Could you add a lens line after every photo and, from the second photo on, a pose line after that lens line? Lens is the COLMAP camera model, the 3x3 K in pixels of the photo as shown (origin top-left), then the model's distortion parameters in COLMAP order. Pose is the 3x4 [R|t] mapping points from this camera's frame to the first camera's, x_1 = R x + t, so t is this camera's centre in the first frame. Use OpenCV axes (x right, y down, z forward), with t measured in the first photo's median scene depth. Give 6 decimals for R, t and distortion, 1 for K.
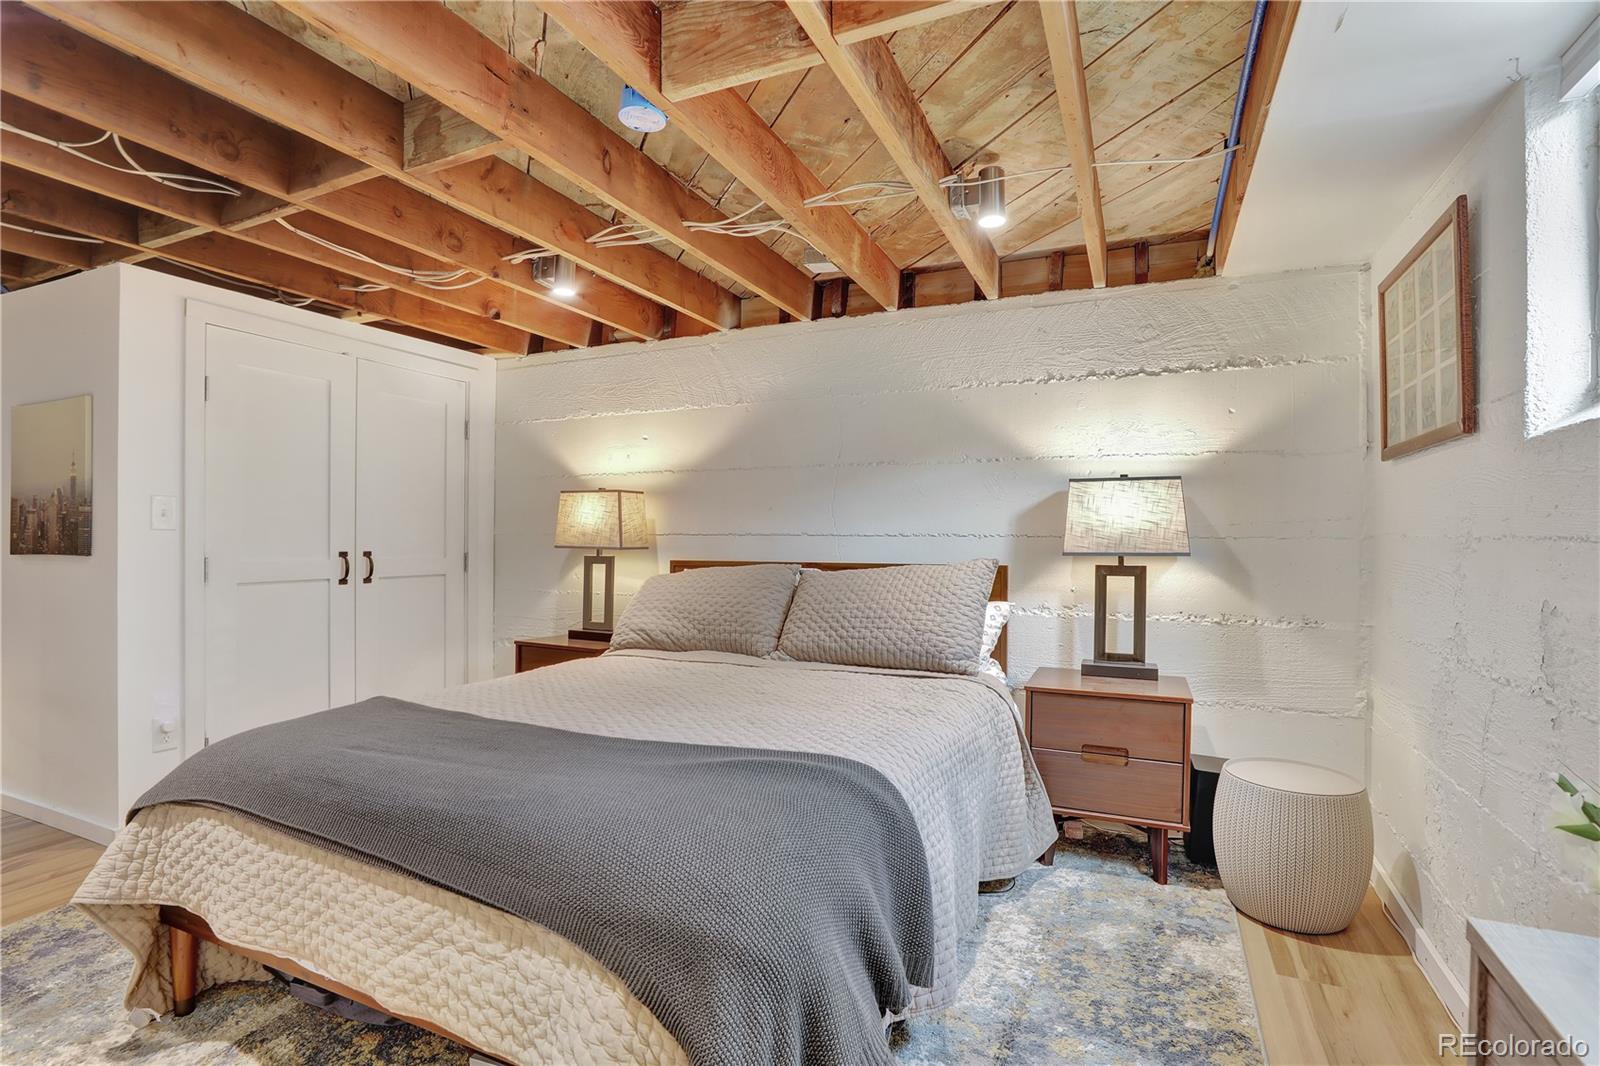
lens RADIAL K [[748.6, 0, 800.0], [0, 748.6, 533.0], [0, 0, 1]] dist [-0.037894, 0.000304]
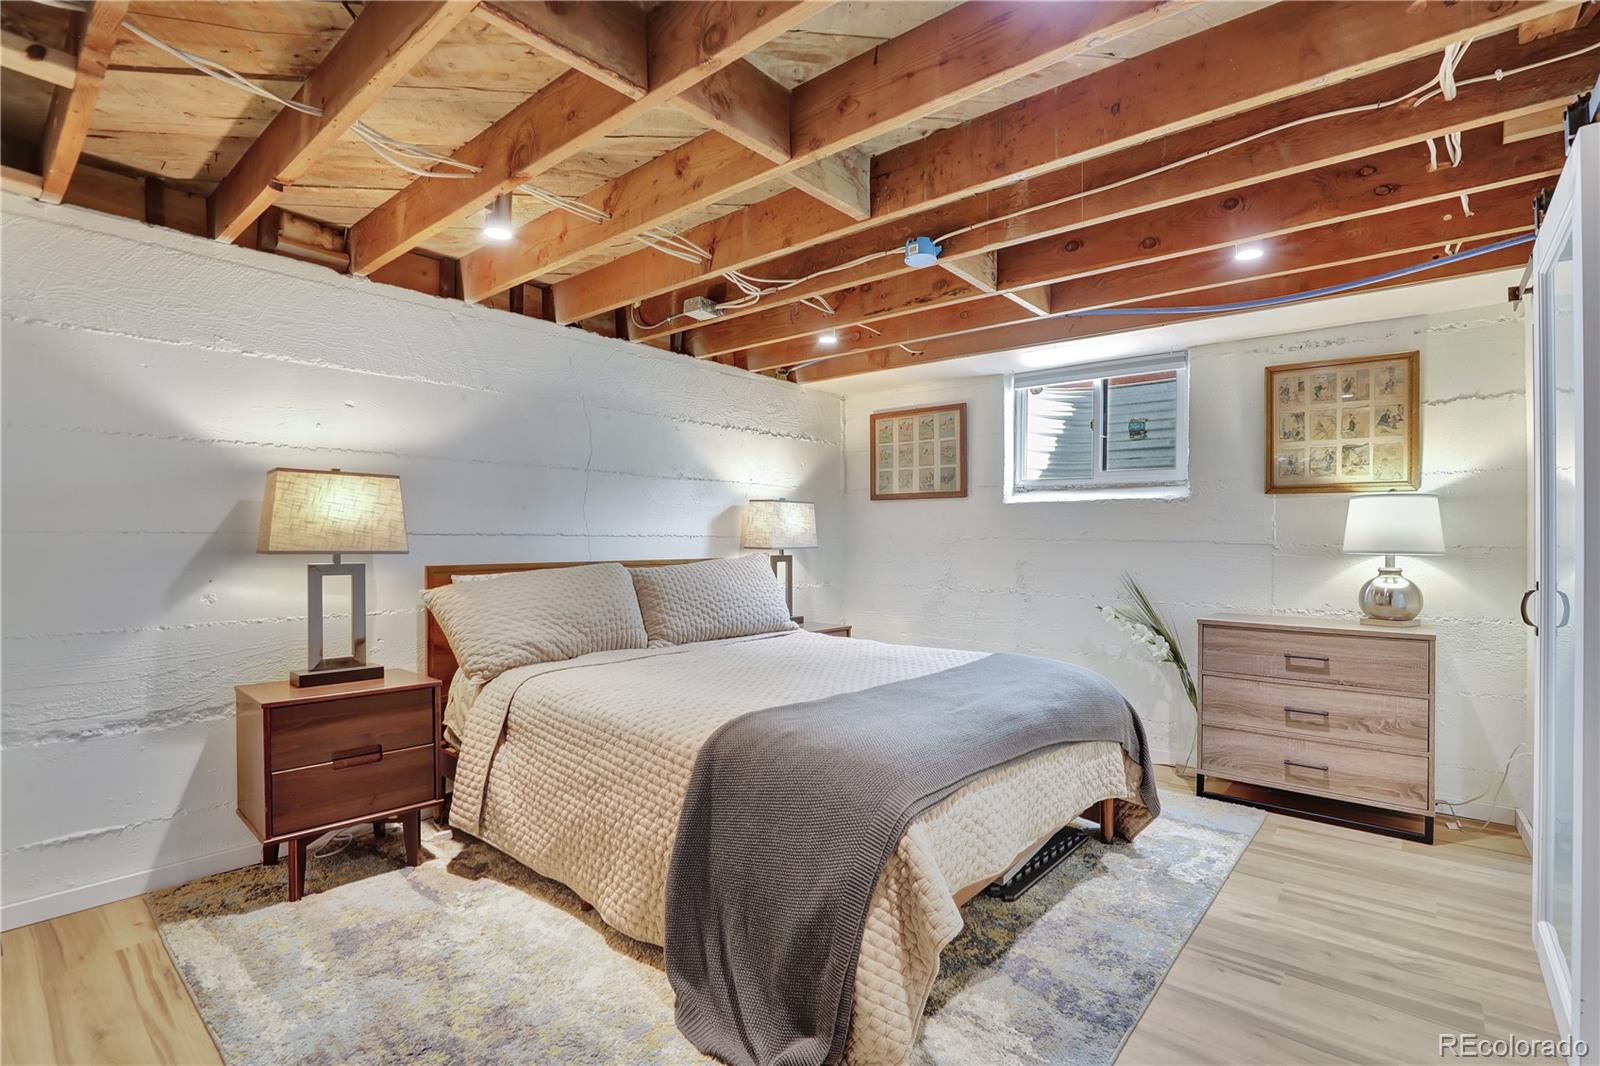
lens RADIAL K [[748.6, 0, 800.0], [0, 748.6, 533.0], [0, 0, 1]] dist [-0.037894, 0.000304]
pose [[0.294022, 0.006150, 0.955779, -0.795091], [-0.011052, 0.999934, -0.003034, -0.001285], [-0.955735, -0.009671, 0.294071, 0.364115]]
